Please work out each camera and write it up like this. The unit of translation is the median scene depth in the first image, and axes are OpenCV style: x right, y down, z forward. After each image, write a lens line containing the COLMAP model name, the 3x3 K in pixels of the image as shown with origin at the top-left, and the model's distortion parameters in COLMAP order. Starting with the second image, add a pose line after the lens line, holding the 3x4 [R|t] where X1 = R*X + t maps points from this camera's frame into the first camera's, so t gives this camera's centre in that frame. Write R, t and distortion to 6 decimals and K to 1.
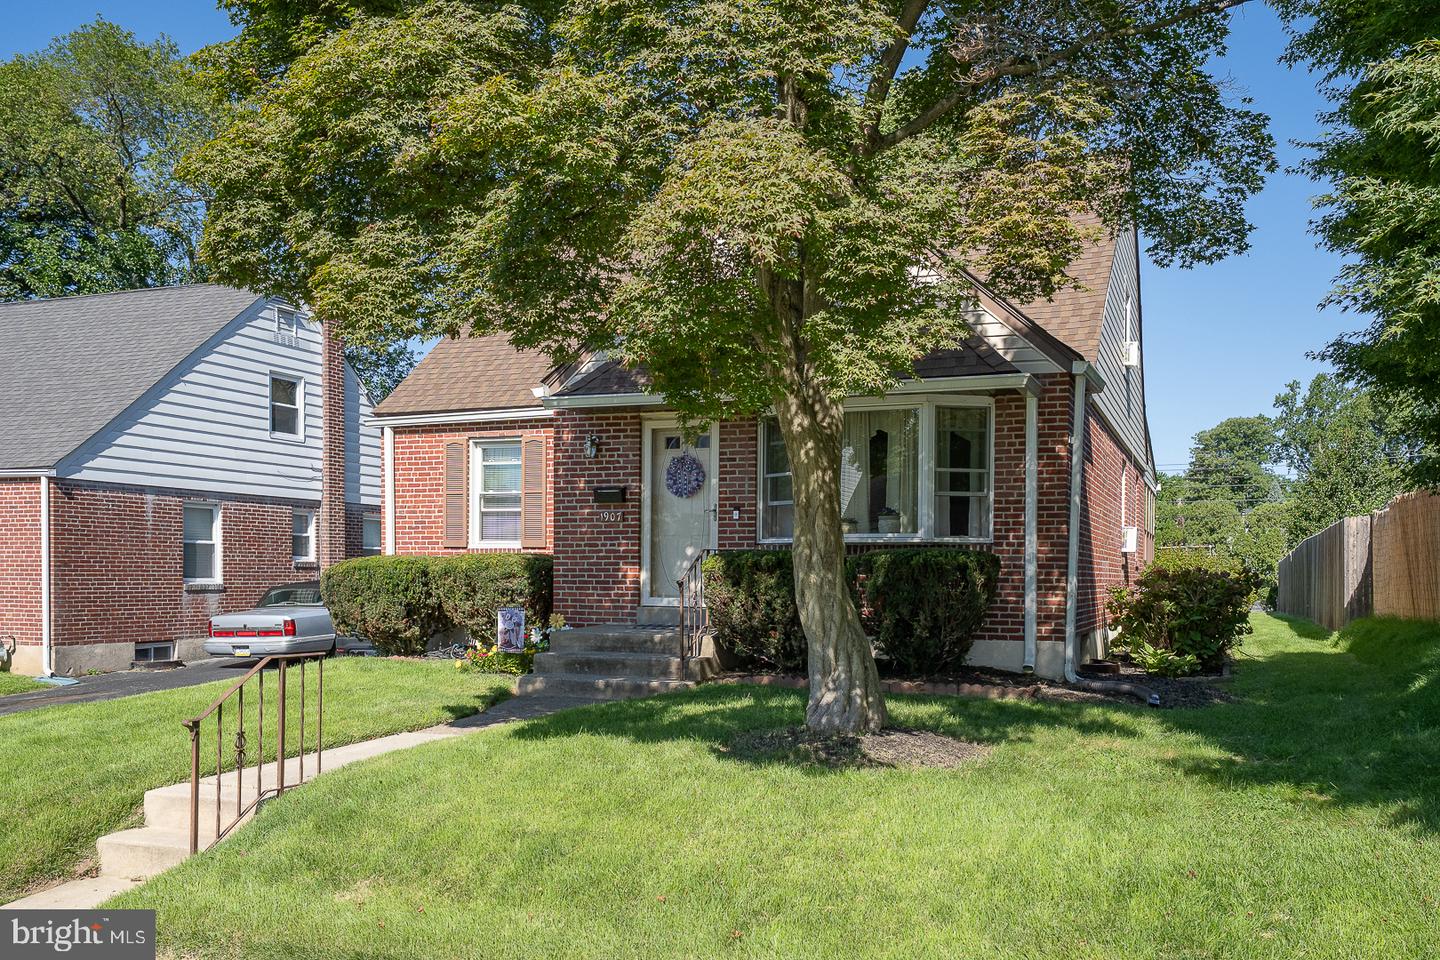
lens RADIAL K [[1211.6, 0, 720.0], [0, 1211.6, 480.0], [0, 0, 1]] dist [0.001318, 0.000285]
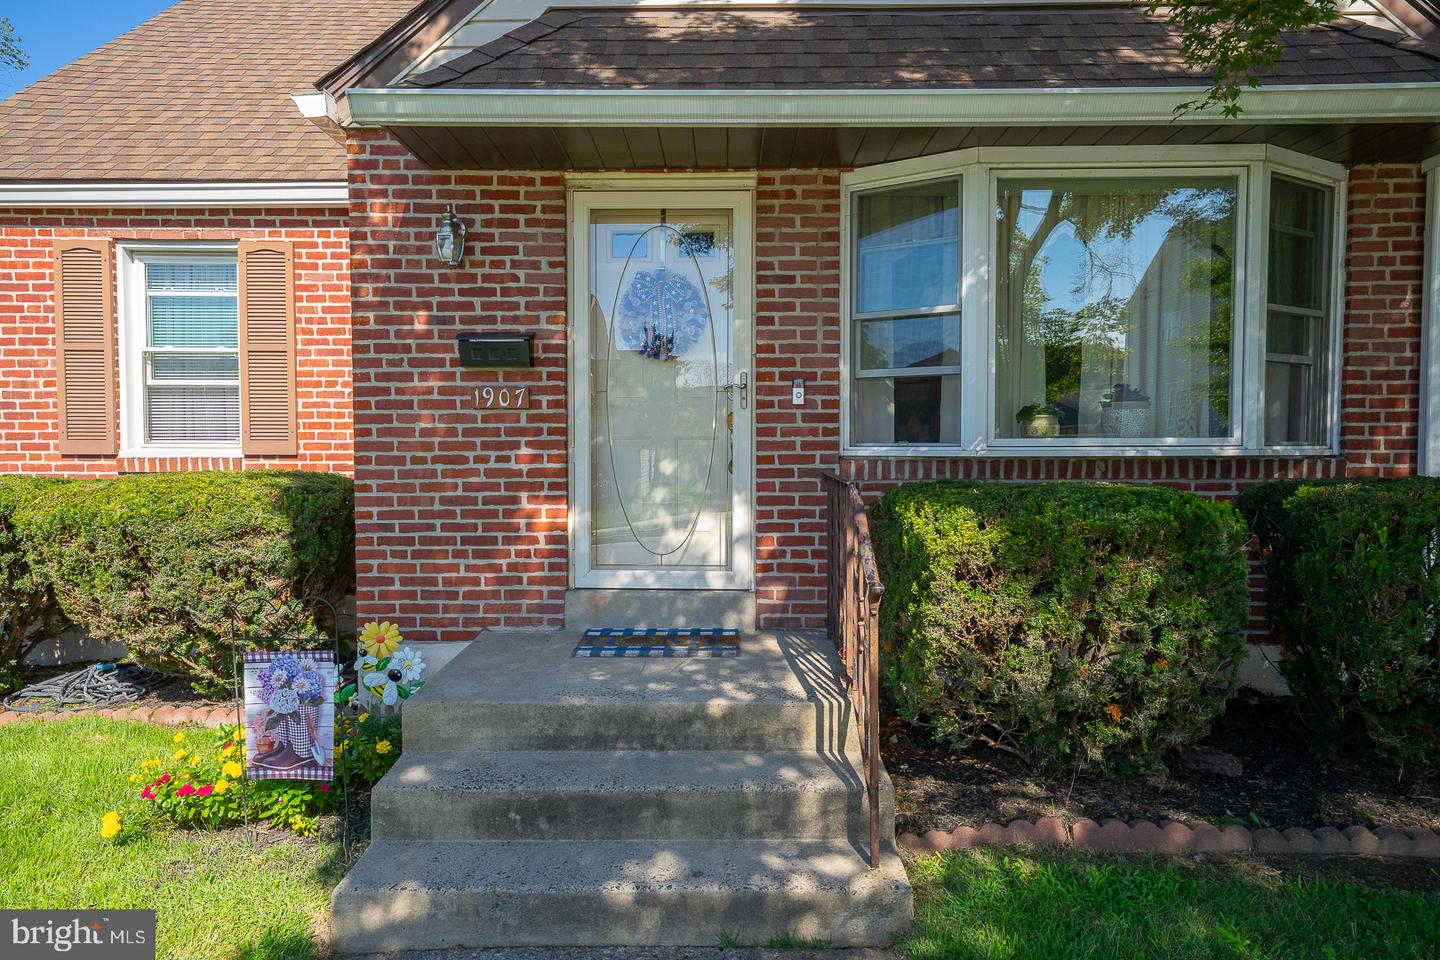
lens RADIAL K [[905.2, 0, 720.4], [0, 905.2, 440.2], [0, 0, 1]] dist [0.022392, -0.000856]
pose [[0.923968, -0.008262, 0.382380, -0.142689], [-0.019501, 0.997449, 0.068673, 0.021077], [-0.381972, -0.070909, 0.921450, 0.647361]]
